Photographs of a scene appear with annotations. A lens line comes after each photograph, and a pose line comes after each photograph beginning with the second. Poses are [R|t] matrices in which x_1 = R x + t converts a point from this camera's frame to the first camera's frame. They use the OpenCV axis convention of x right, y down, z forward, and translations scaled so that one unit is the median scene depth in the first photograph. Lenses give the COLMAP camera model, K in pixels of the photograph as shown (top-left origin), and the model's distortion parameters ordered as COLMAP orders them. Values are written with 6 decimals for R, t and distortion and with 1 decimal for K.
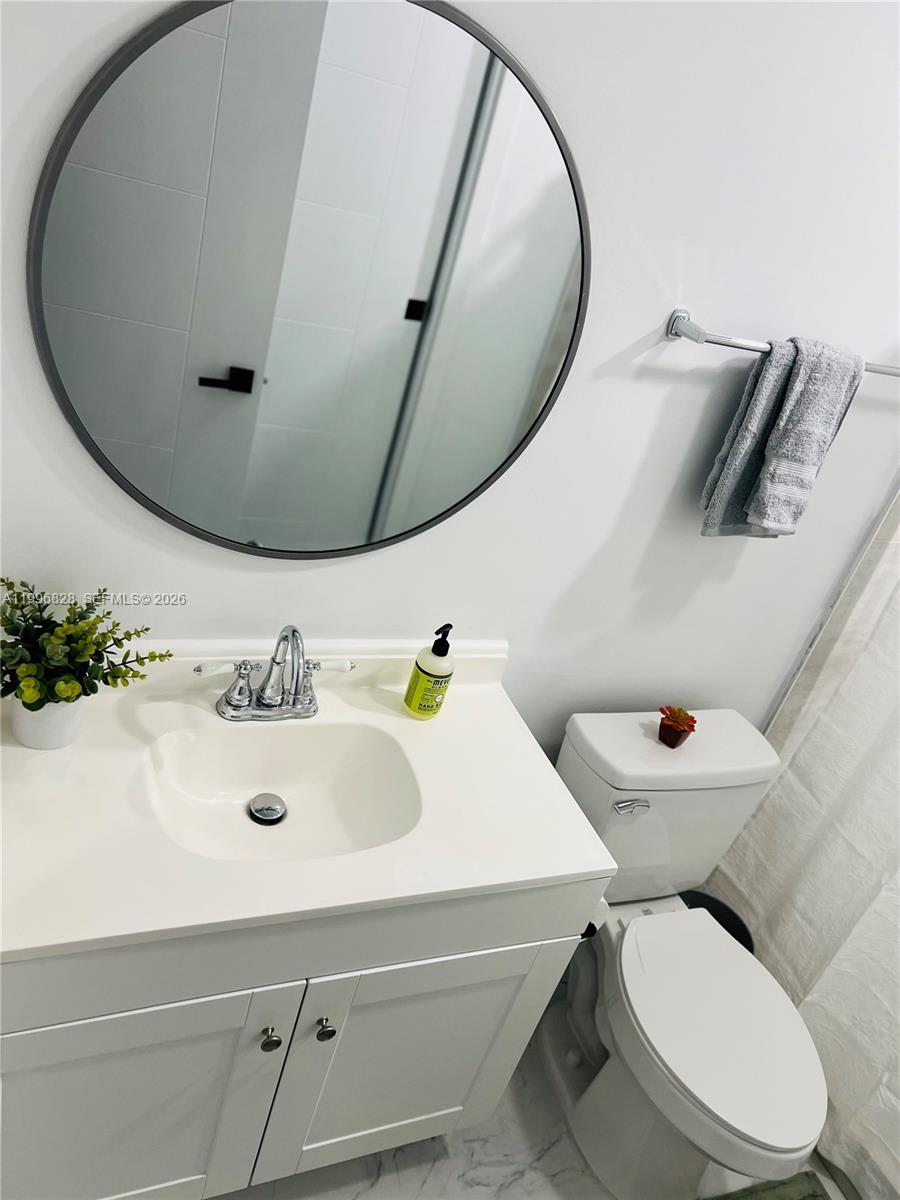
lens RADIAL K [[912.4, 0, 452.8], [0, 912.4, 606.6], [0, 0, 1]] dist [0.039365, -0.043686]
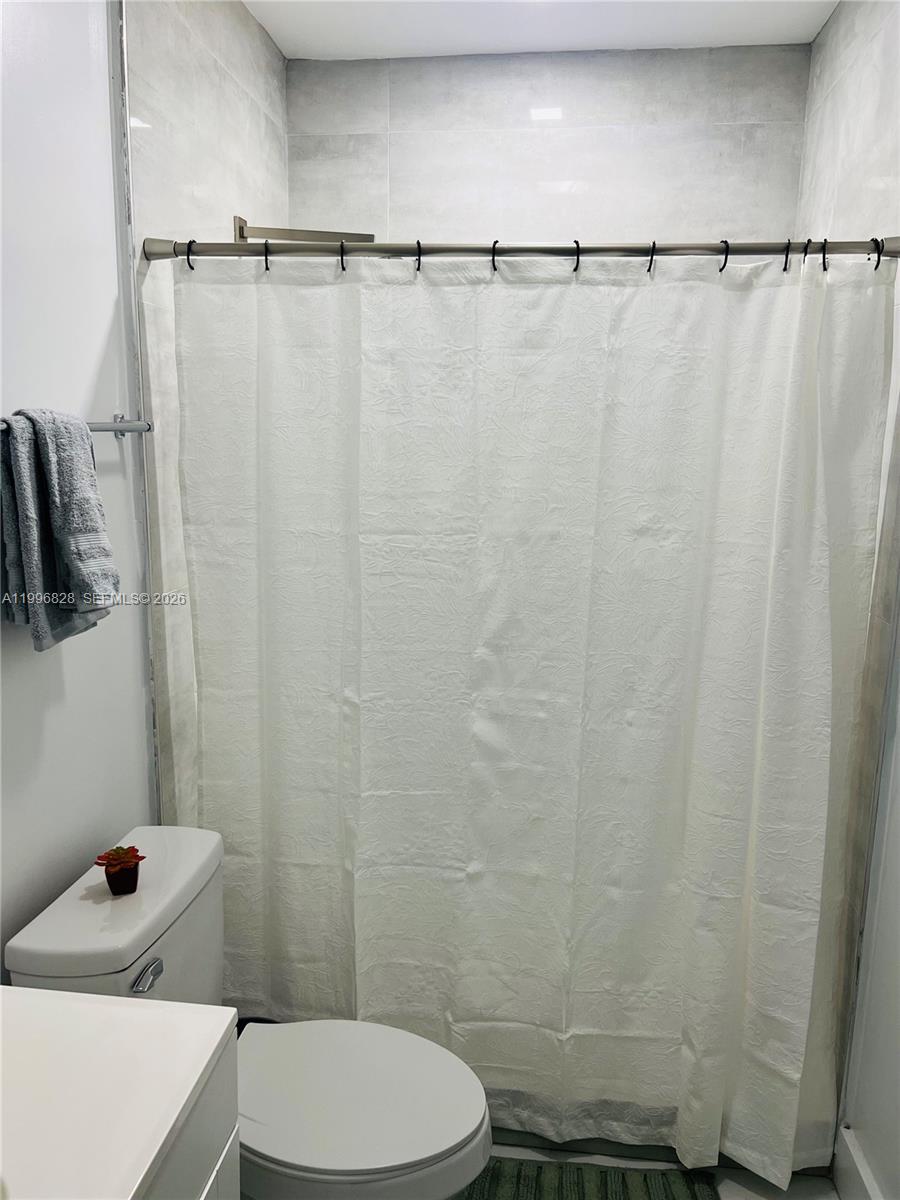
lens RADIAL K [[912.4, 0, 442.9], [0, 912.4, 608.2], [0, 0, 1]] dist [0.039365, -0.043686]
pose [[0.476143, -0.403889, 0.781129, -0.196838], [0.532139, 0.839519, 0.109710, -0.006561], [-0.700083, 0.363431, 0.614656, 0.205021]]
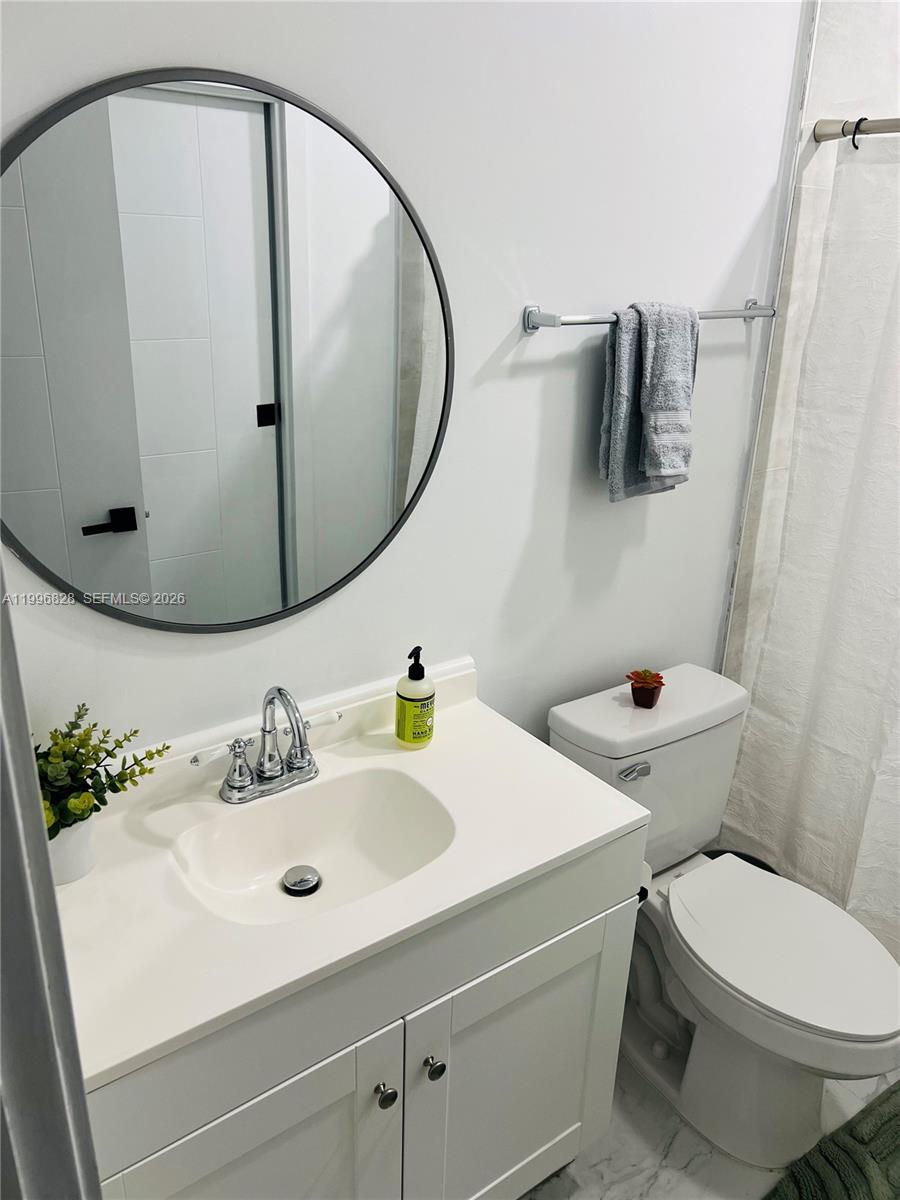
lens RADIAL K [[912.4, 0, 451.2], [0, 912.4, 610.7], [0, 0, 1]] dist [0.039365, -0.043686]
pose [[0.943680, -0.302860, 0.133206, -0.085852], [0.316169, 0.944102, -0.093323, 0.082308], [-0.097496, 0.130183, 0.986685, -0.018847]]
